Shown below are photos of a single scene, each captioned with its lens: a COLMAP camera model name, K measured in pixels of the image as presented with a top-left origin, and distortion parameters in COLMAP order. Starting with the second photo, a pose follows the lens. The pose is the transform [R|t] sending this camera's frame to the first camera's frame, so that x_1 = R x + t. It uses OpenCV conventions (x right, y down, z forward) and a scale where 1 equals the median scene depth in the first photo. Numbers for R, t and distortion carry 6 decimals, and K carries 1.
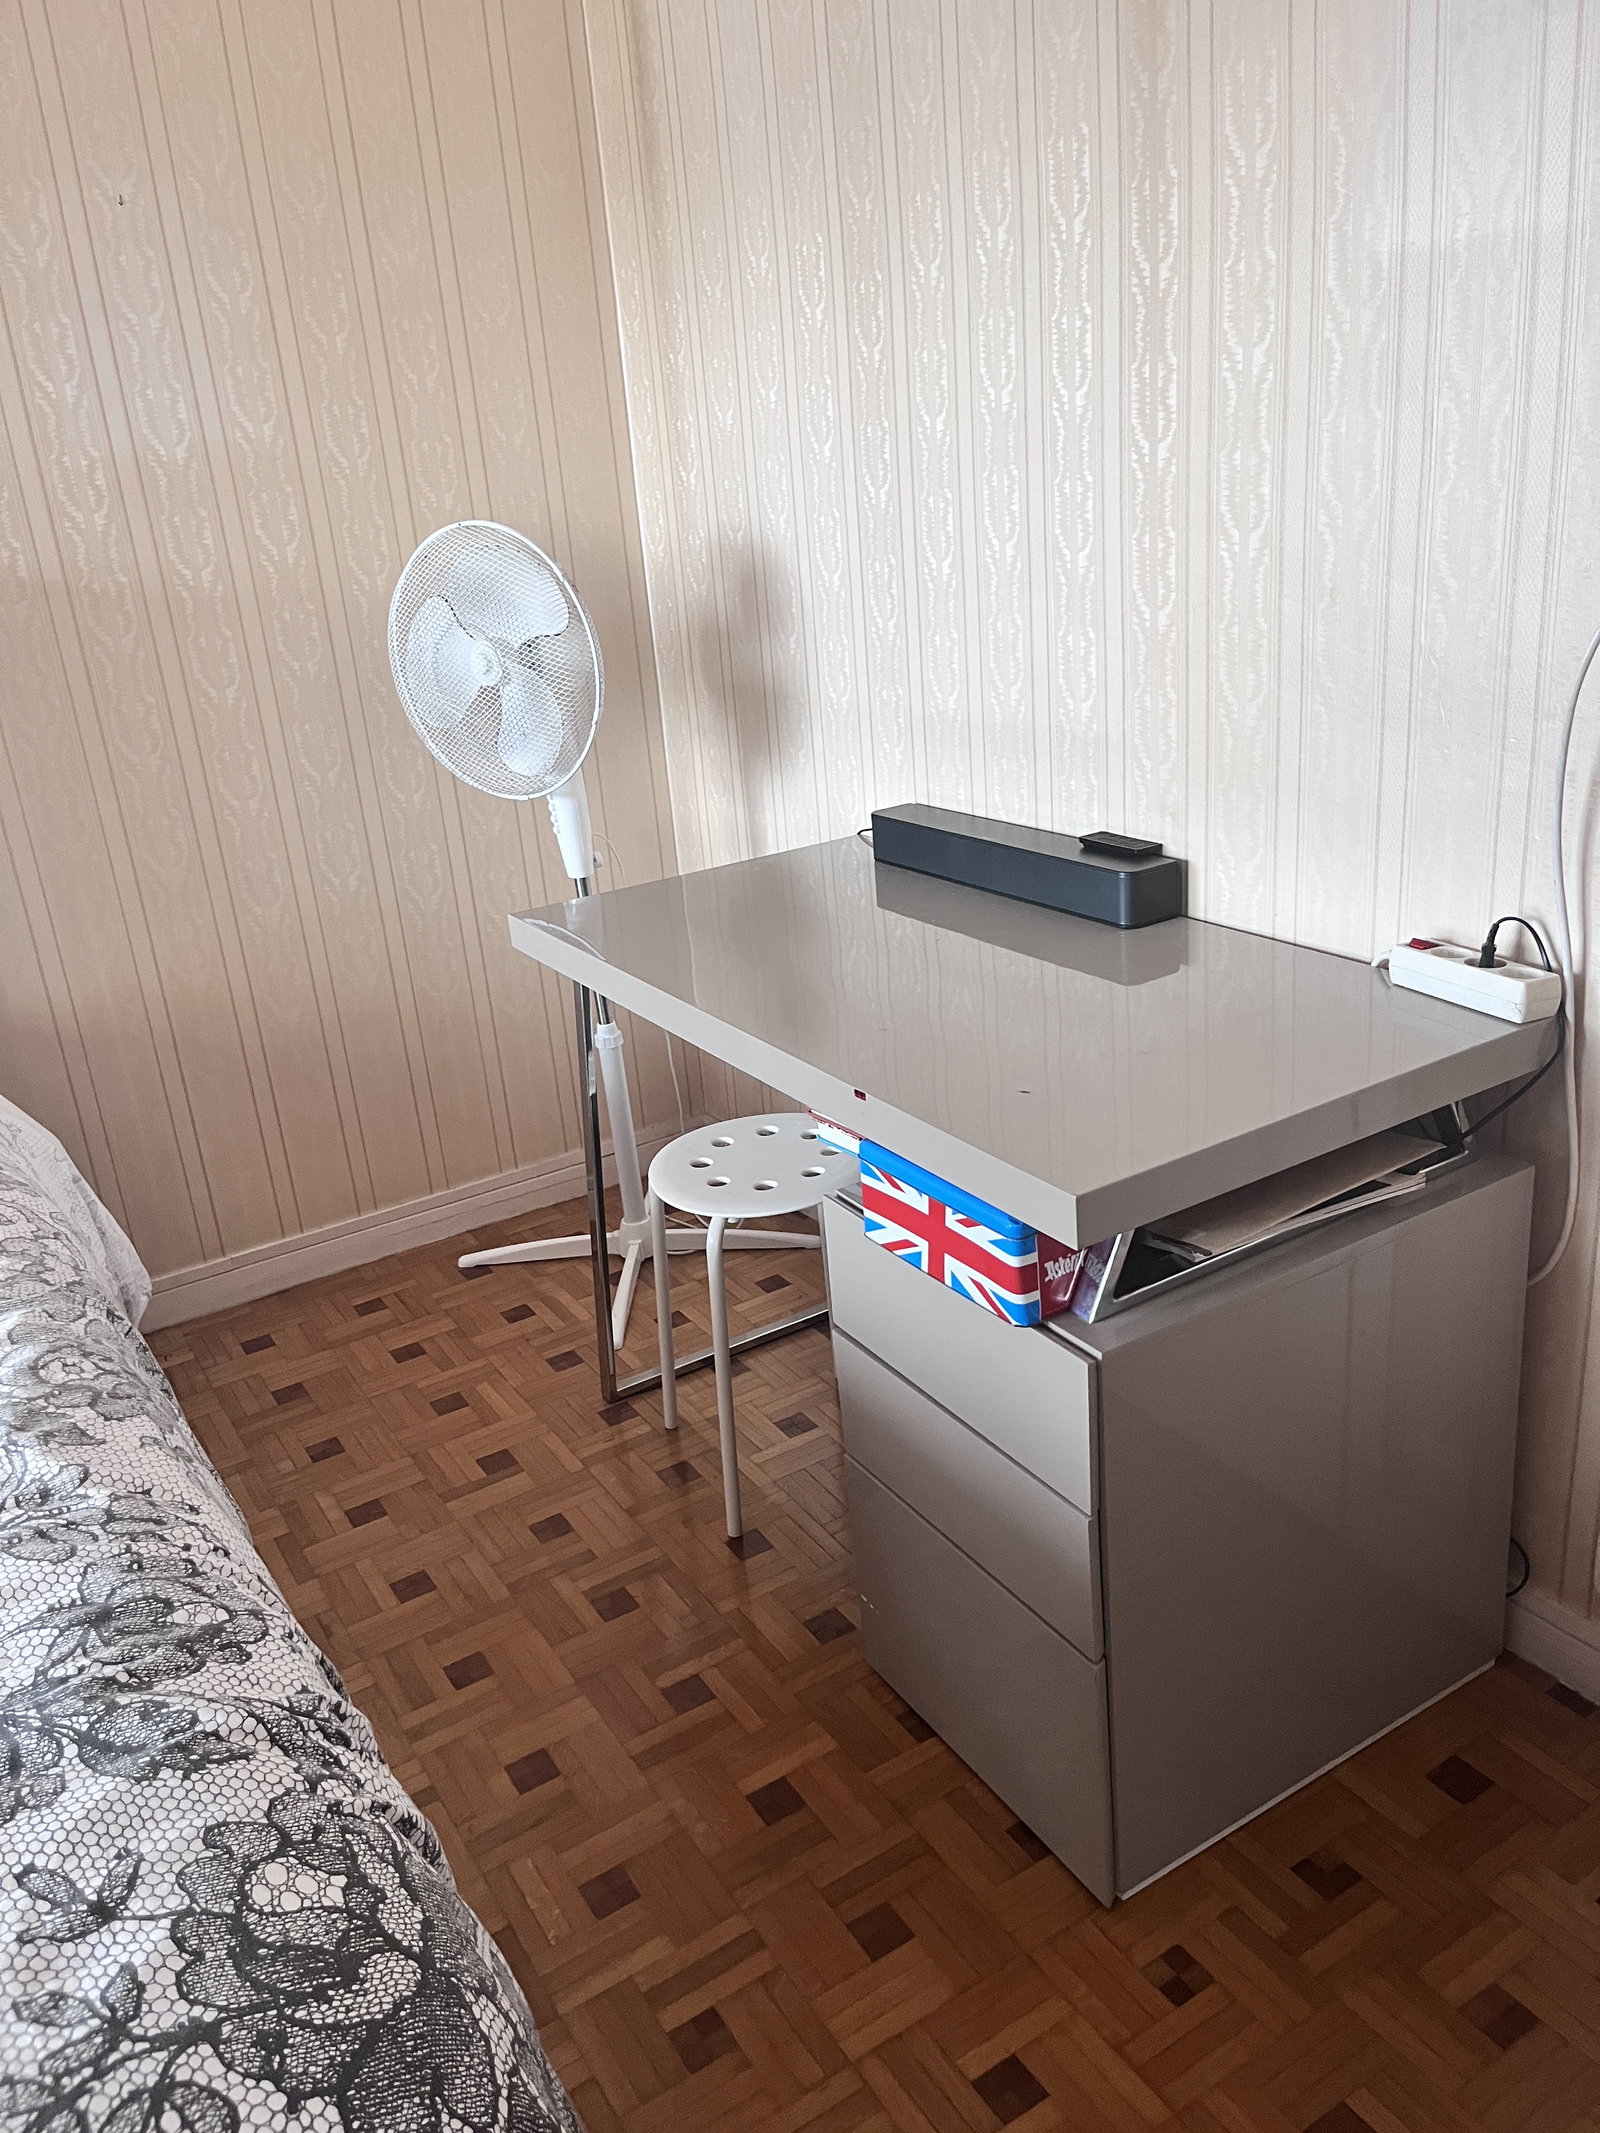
lens RADIAL K [[1611.8, 0, 800.0], [0, 1611.8, 1066.5], [0, 0, 1]] dist [-0.002829, -0.002467]
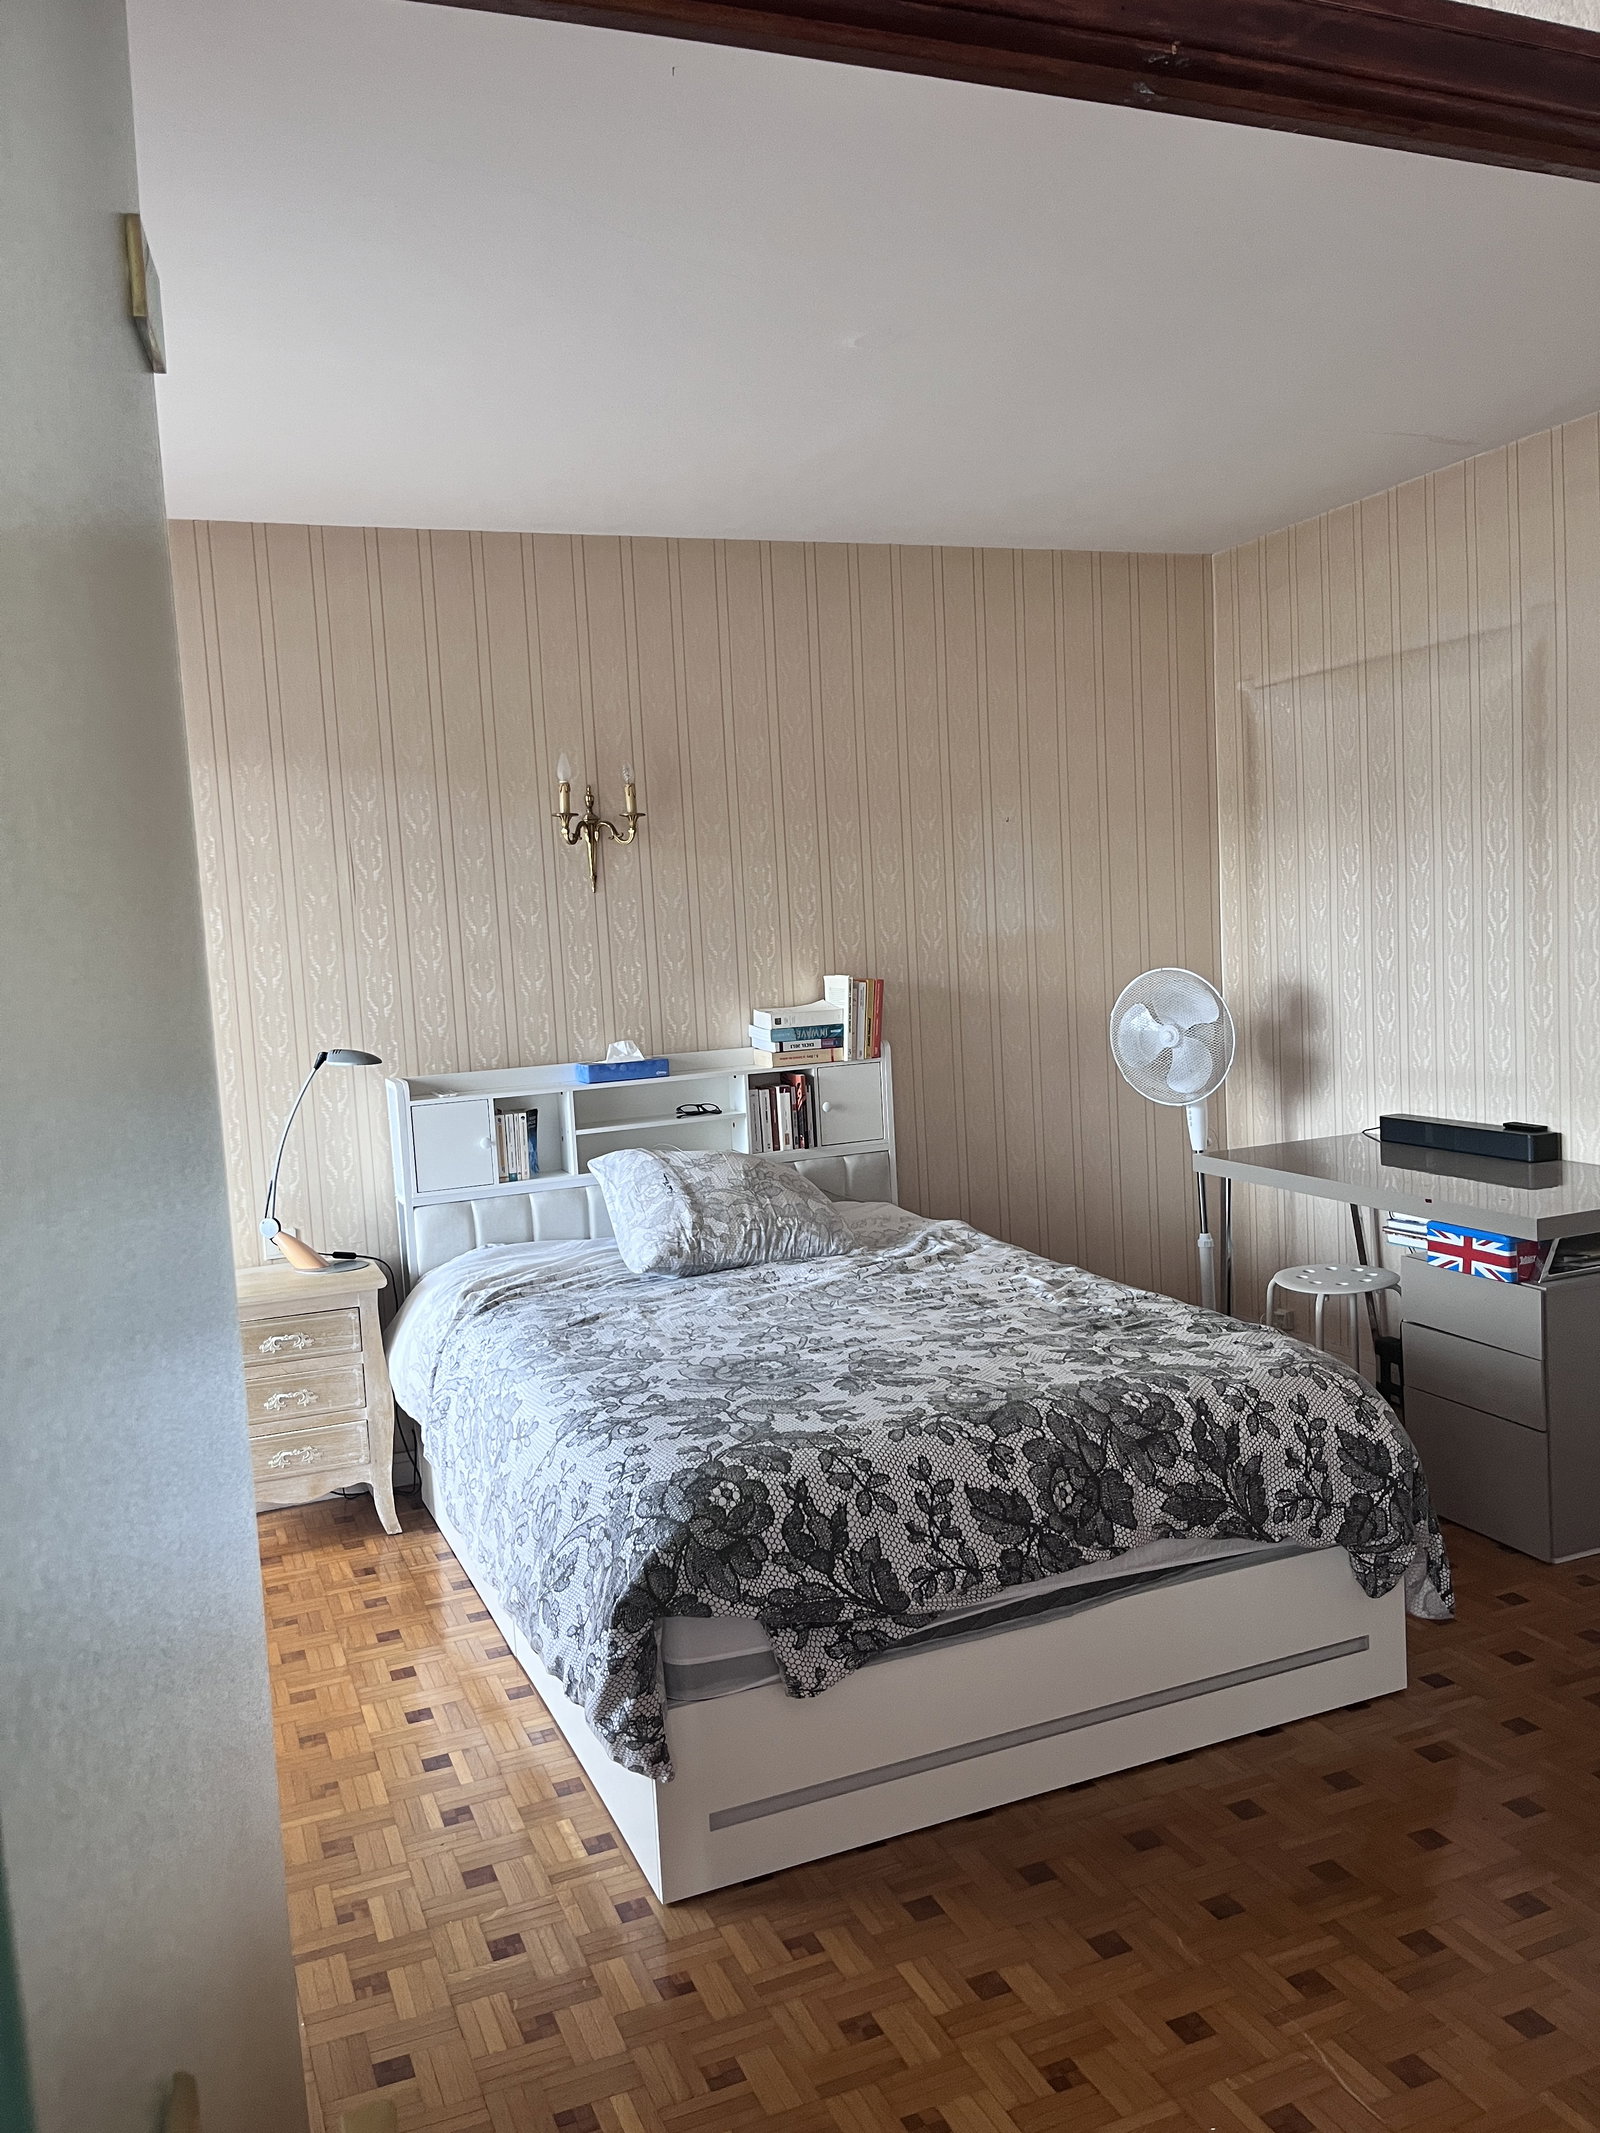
lens RADIAL K [[1650.3, 0, 765.0], [0, 1650.3, 1065.6], [0, 0, 1]] dist [0.017962, 0.000770]
pose [[0.984076, 0.041651, -0.172799, -0.368380], [-0.084908, 0.964222, -0.251132, 0.373731], [0.156157, 0.261805, 0.952404, -1.114569]]
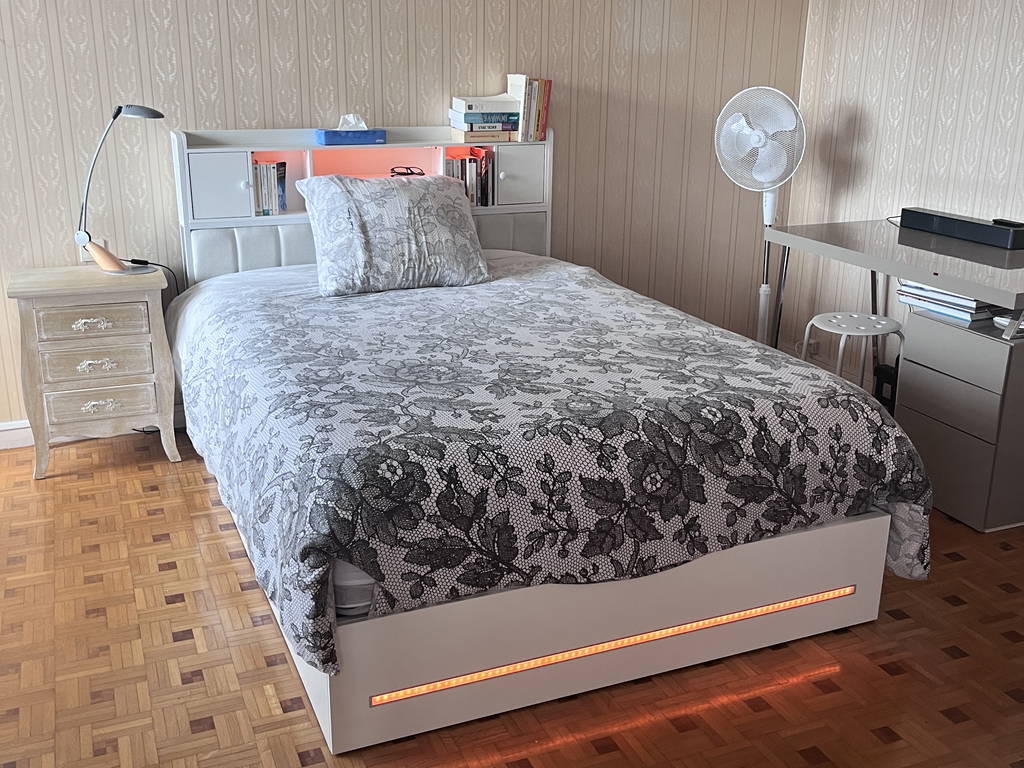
lens RADIAL K [[1031.4, 0, 504.6], [0, 1031.4, 384.4], [0, 0, 1]] dist [-0.003914, 0.001568]
pose [[0.982841, 0.137027, -0.123482, -0.379738], [-0.142364, 0.989179, -0.035447, 0.308799], [0.117288, 0.052418, 0.991714, -0.825469]]
